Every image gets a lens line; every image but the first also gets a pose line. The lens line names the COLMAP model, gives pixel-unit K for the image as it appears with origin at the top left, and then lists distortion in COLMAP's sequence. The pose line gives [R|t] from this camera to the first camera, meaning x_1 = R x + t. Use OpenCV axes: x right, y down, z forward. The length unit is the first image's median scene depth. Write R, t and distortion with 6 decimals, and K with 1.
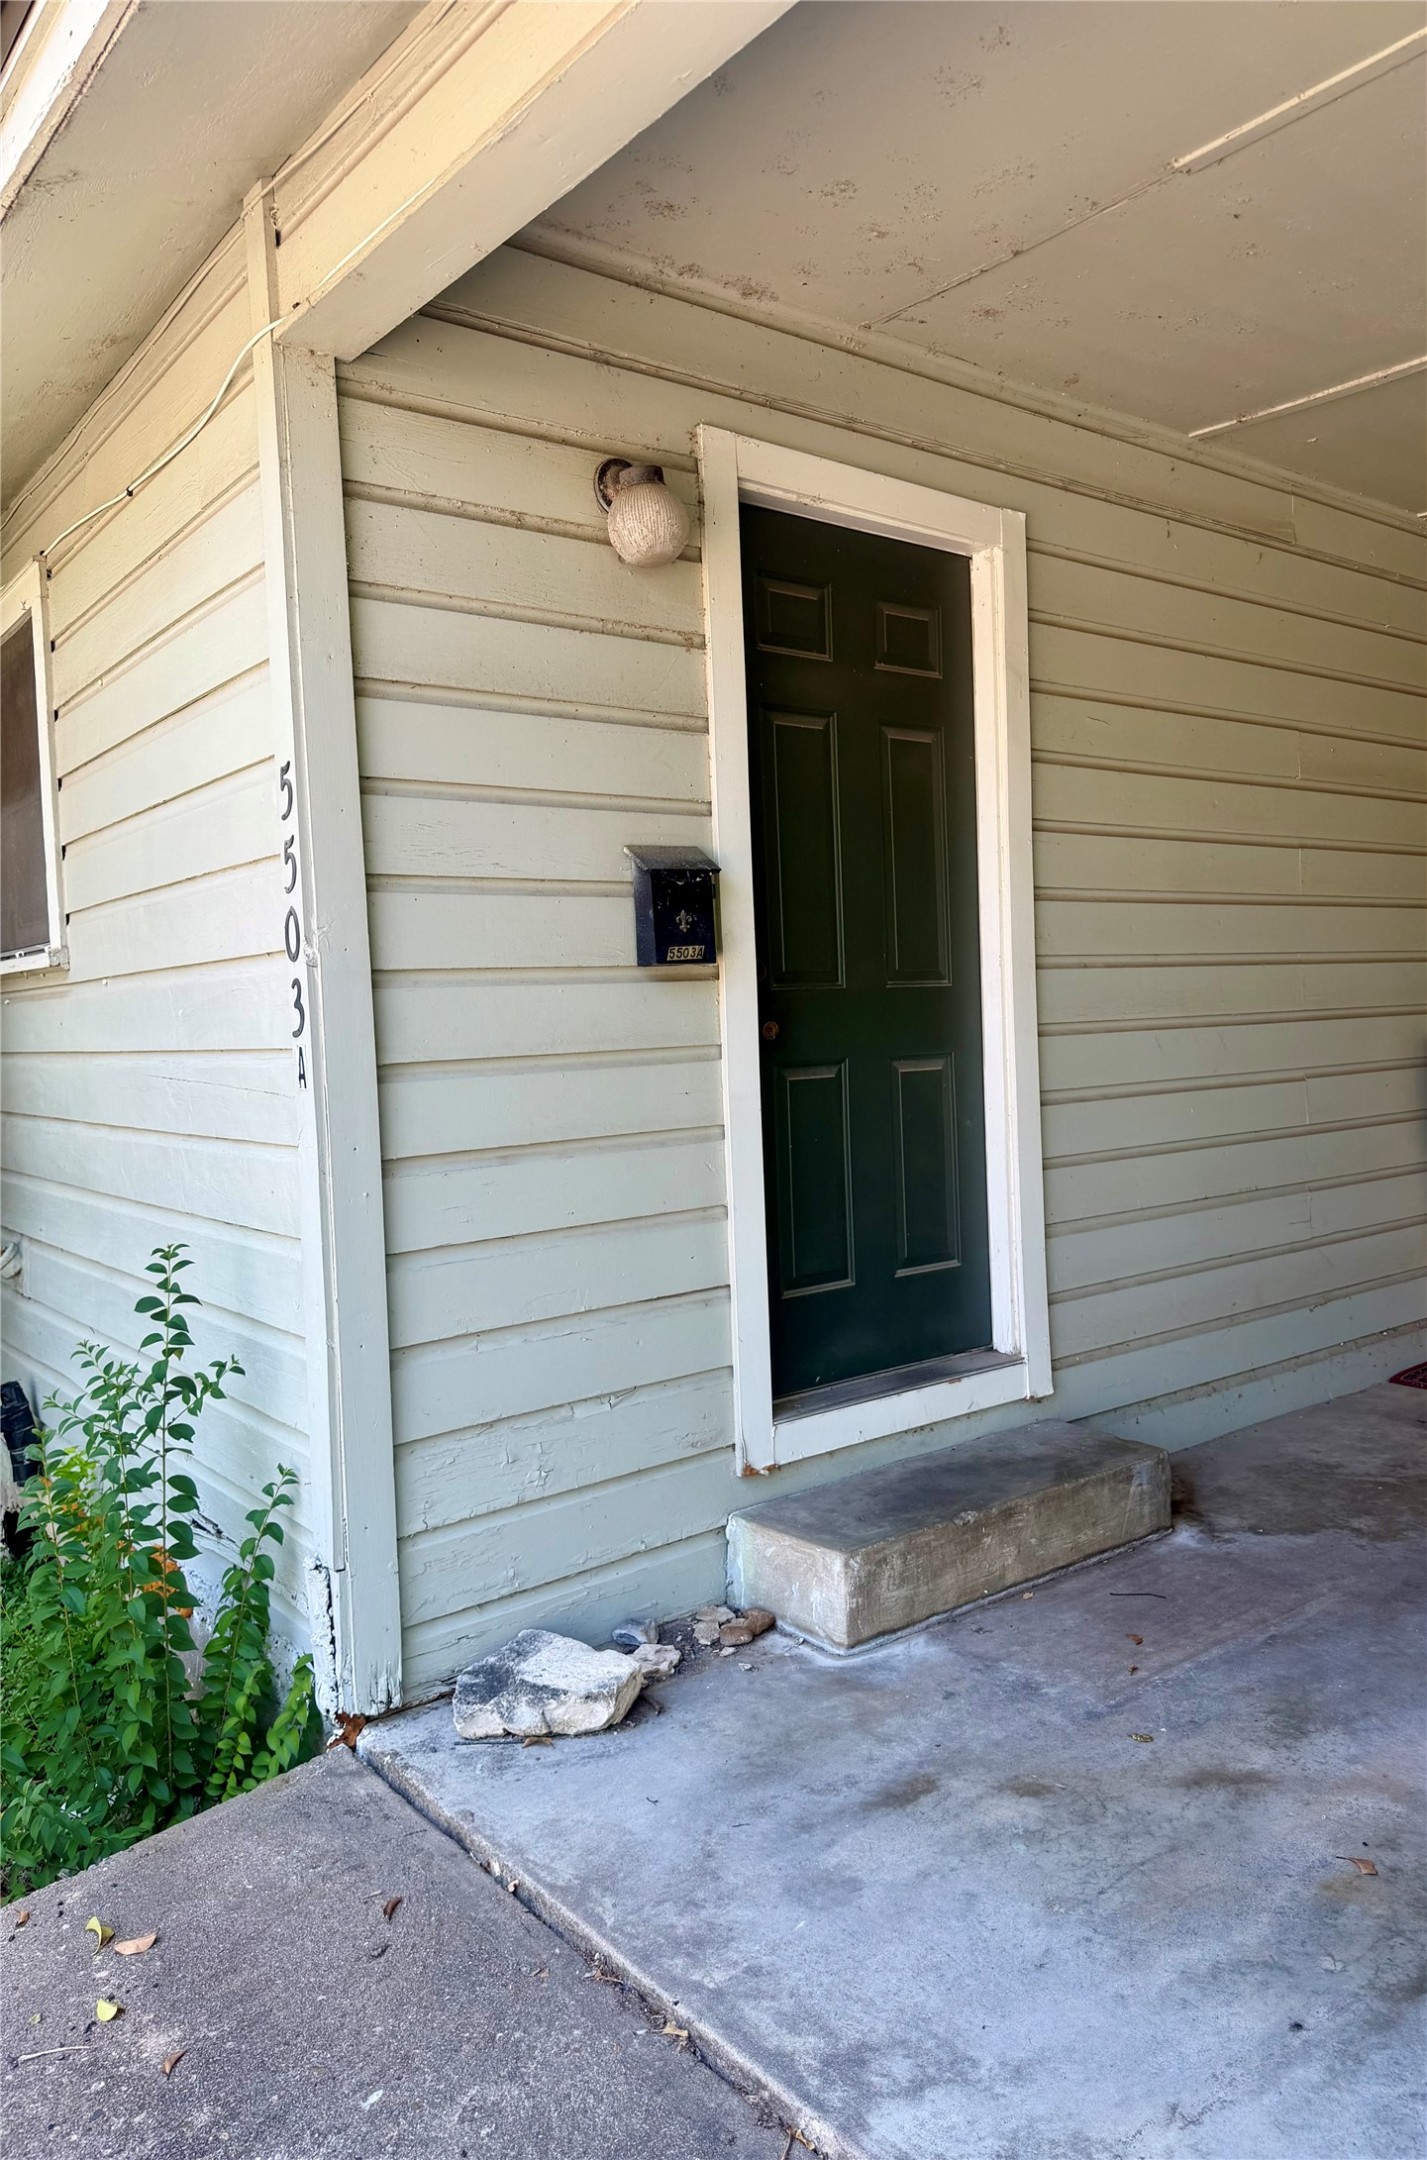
lens RADIAL K [[1514.1, 0, 720.2], [0, 1514.1, 1066.8], [0, 0, 1]] dist [-0.001043, -0.017544]
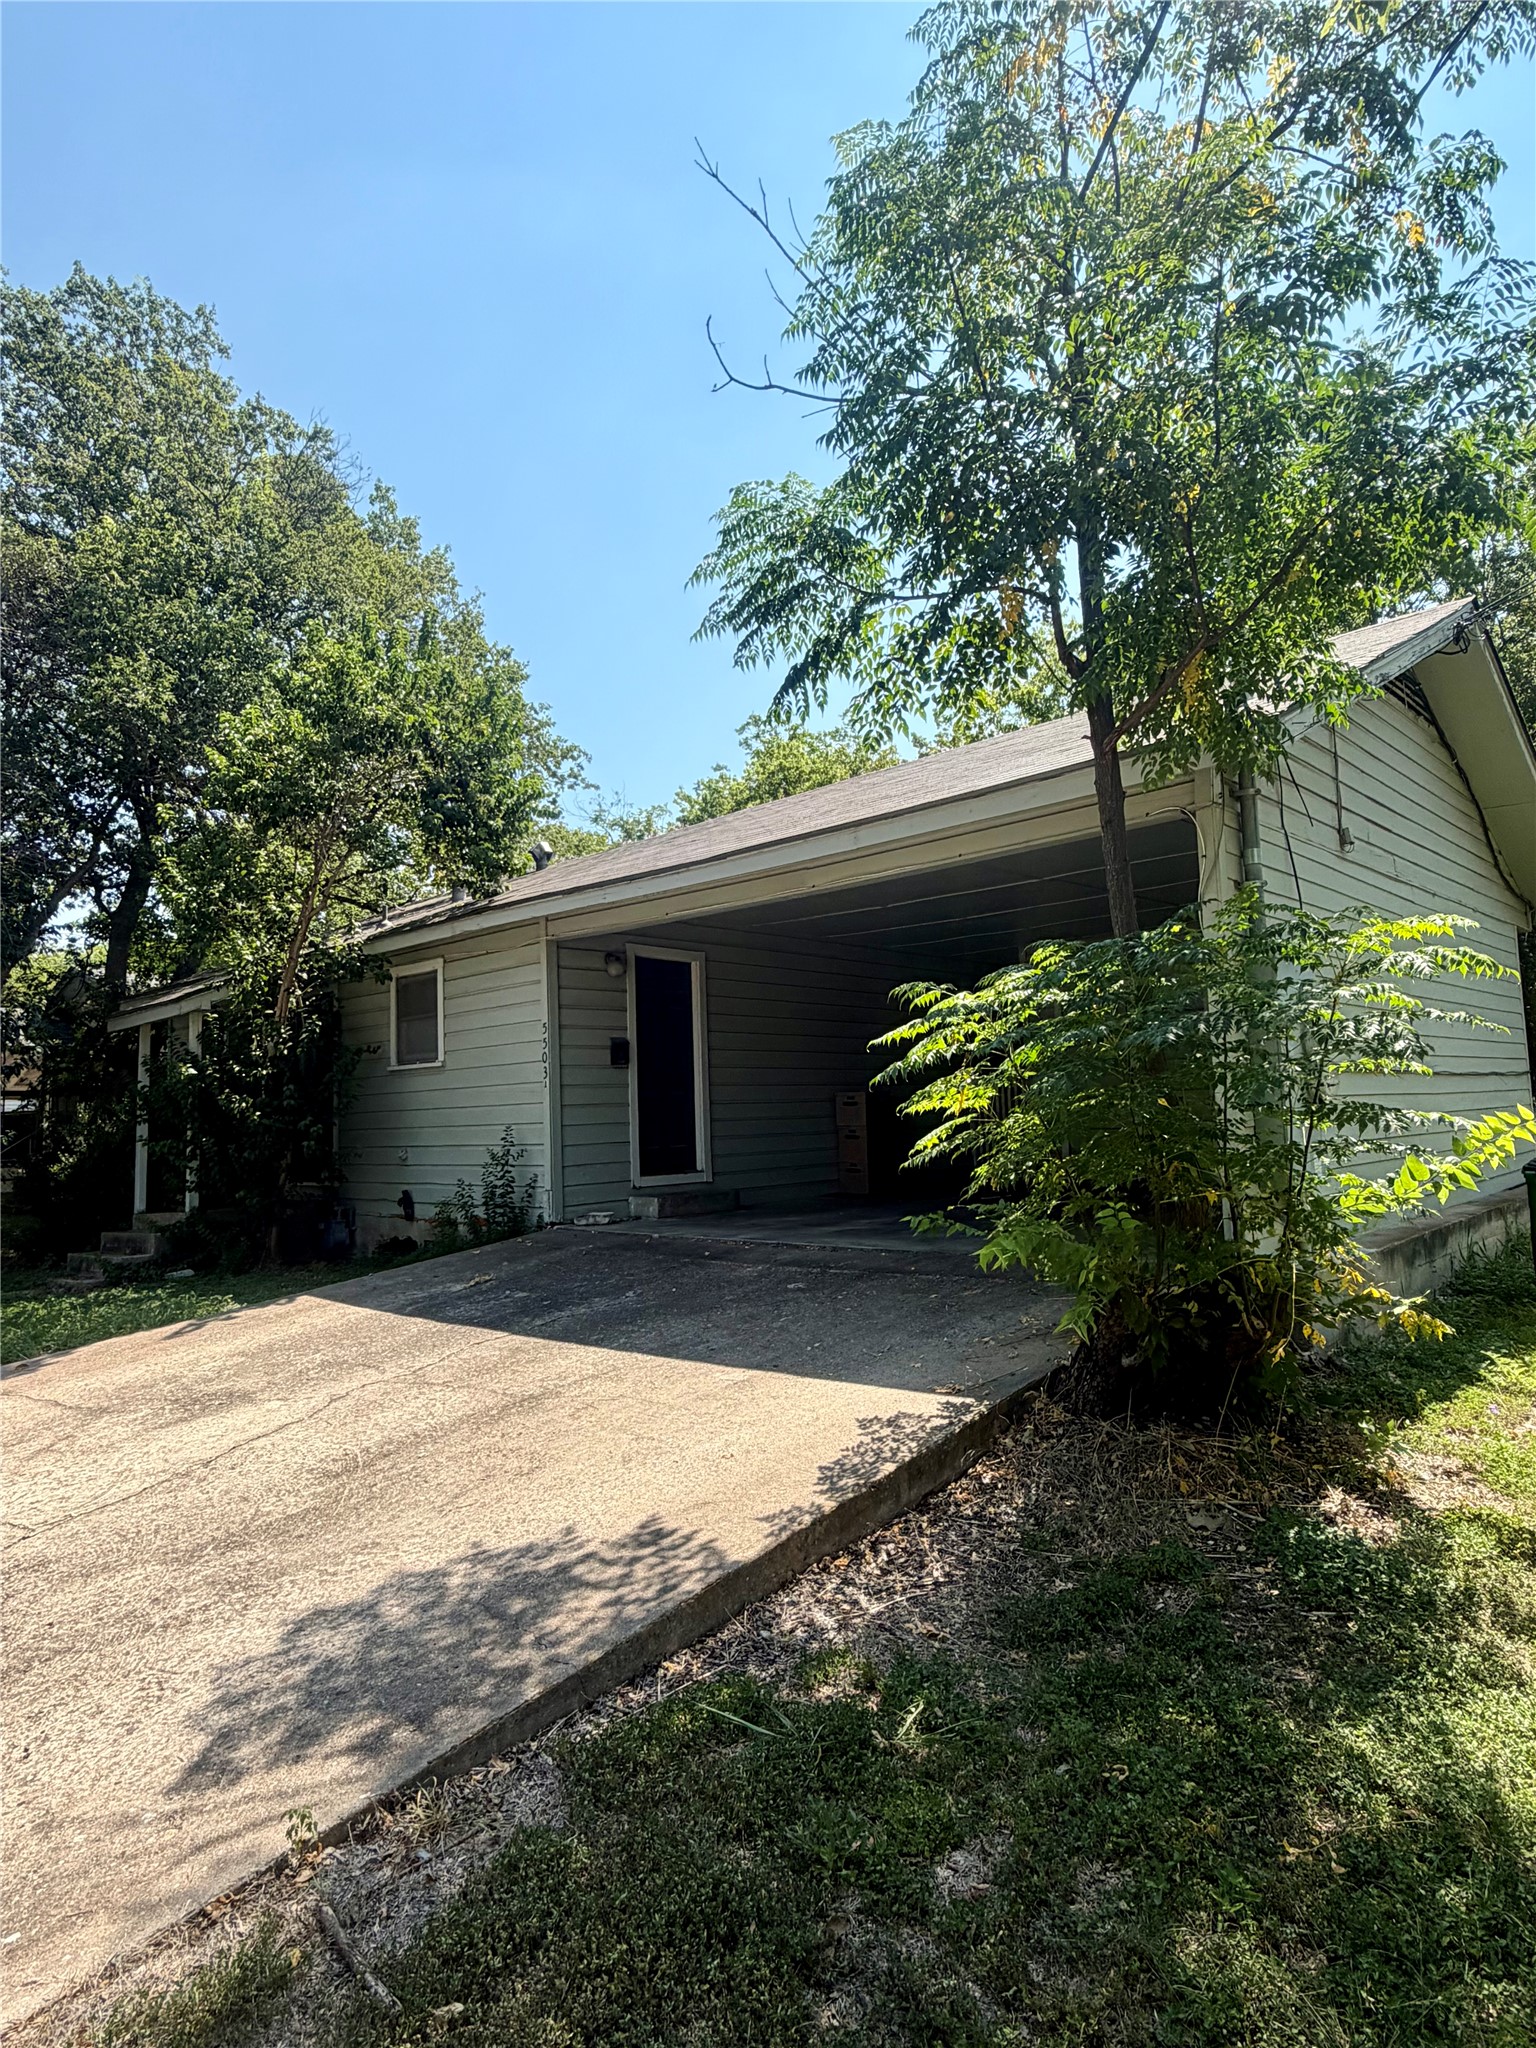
lens RADIAL K [[1211.1, 0, 763.5], [0, 1211.1, 1016.9], [0, 0, 1]] dist [-0.000500, -0.000111]
pose [[0.984796, 0.016194, 0.172960, -0.238629], [0.005593, 0.992174, -0.124738, 0.243443], [-0.173626, 0.123809, 0.976998, -2.620799]]
